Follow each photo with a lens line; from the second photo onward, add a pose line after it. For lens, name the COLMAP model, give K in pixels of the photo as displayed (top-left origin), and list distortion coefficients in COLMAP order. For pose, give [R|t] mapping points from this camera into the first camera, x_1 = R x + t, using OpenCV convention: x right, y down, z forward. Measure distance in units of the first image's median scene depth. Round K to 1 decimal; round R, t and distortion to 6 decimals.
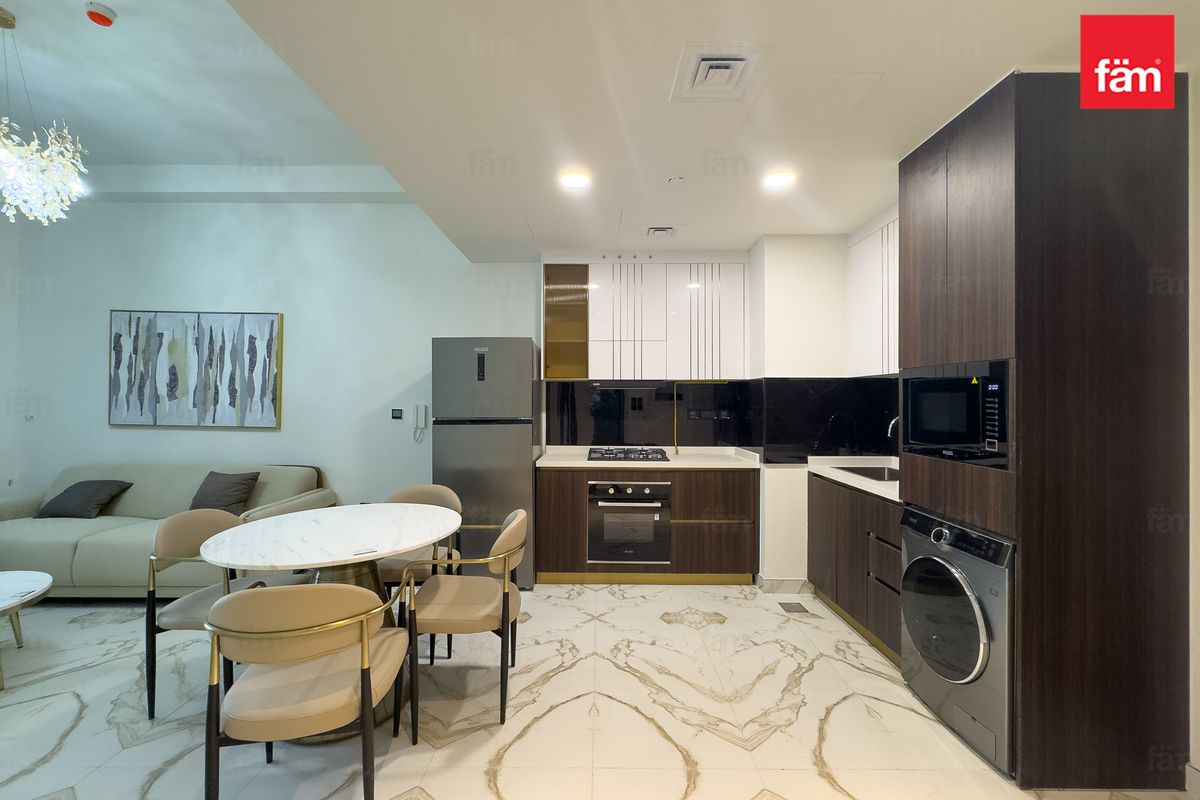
lens RADIAL K [[478.5, 0, 600.0], [0, 478.5, 400.0], [0, 0, 1]] dist [-0.000840, 0.000094]
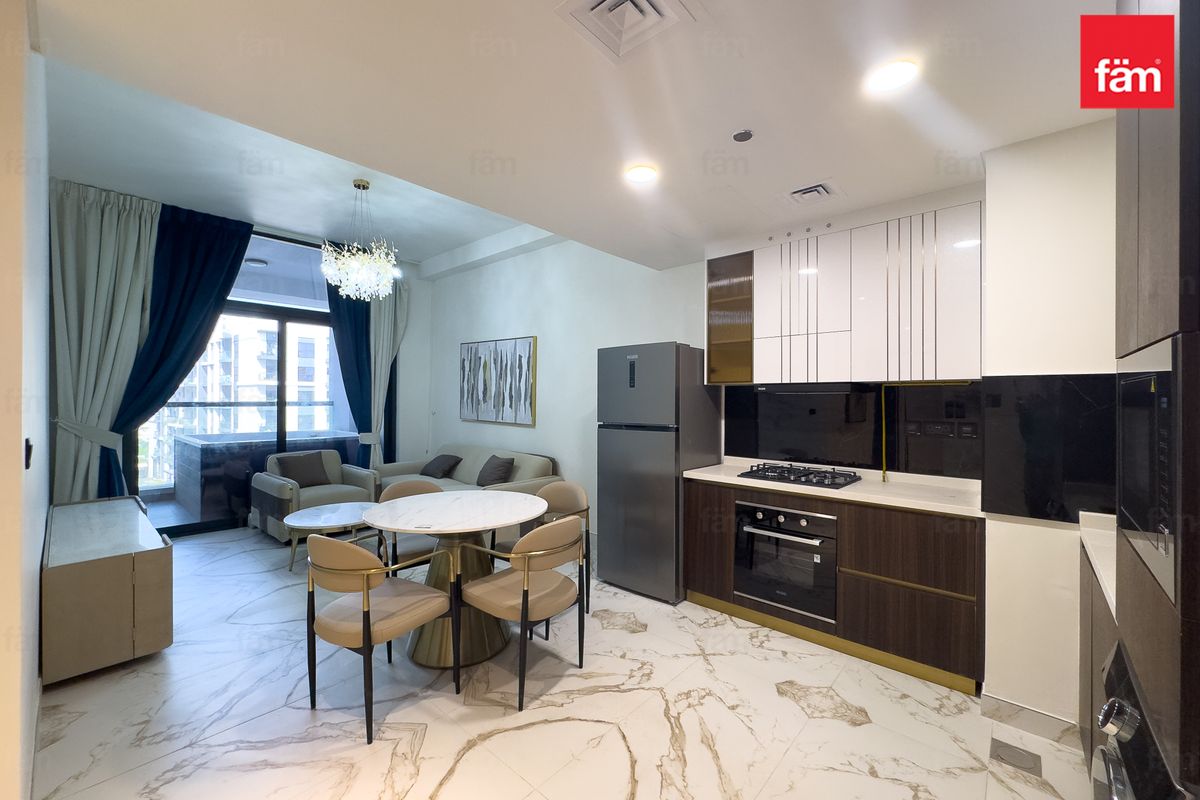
lens RADIAL K [[478.5, 0, 600.0], [0, 478.5, 400.0], [0, 0, 1]] dist [-0.000840, 0.000094]
pose [[0.747828, 0.003381, -0.663884, 0.318974], [-0.002474, 0.999994, 0.002306, -0.013145], [0.663888, -0.000082, 0.747832, 0.155036]]
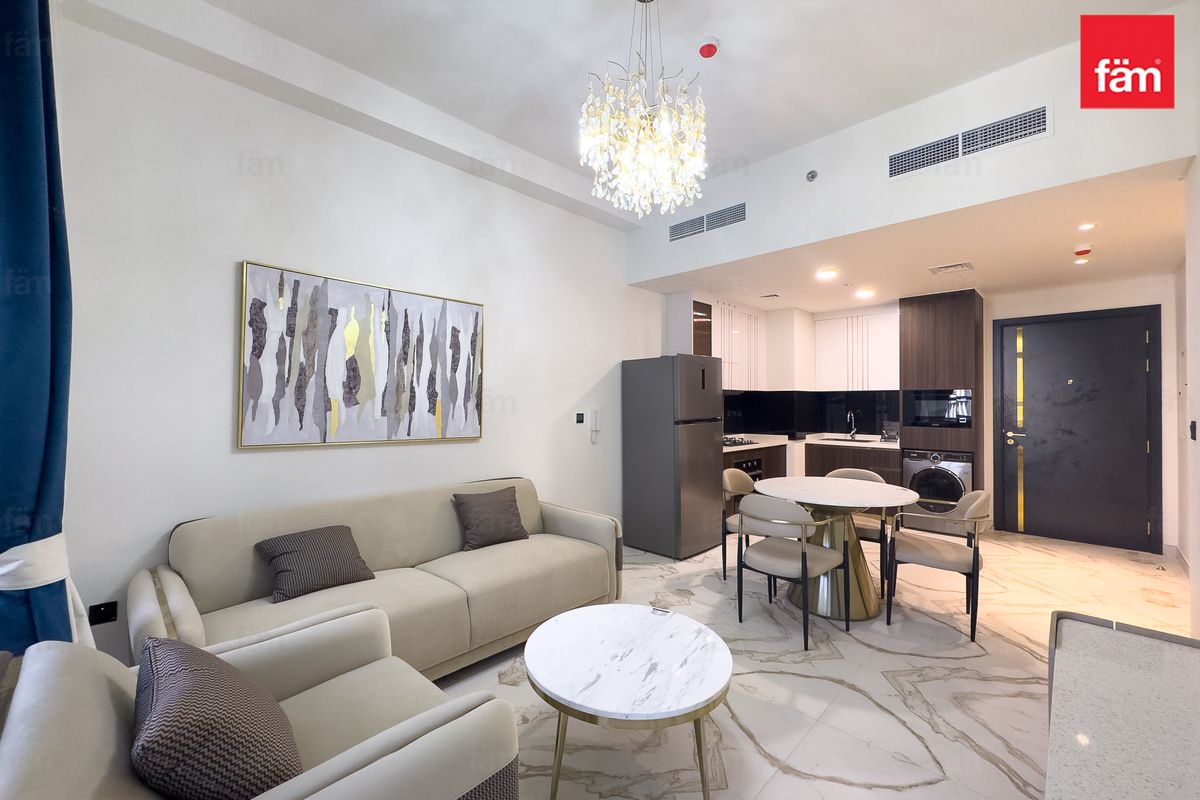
lens RADIAL K [[478.5, 0, 600.0], [0, 478.5, 400.0], [0, 0, 1]] dist [-0.000840, 0.000094]
pose [[0.703464, 0.001661, 0.710729, -1.138969], [0.000128, 0.999997, -0.002465, -0.007197], [-0.710731, 0.001825, 0.703462, 0.240898]]
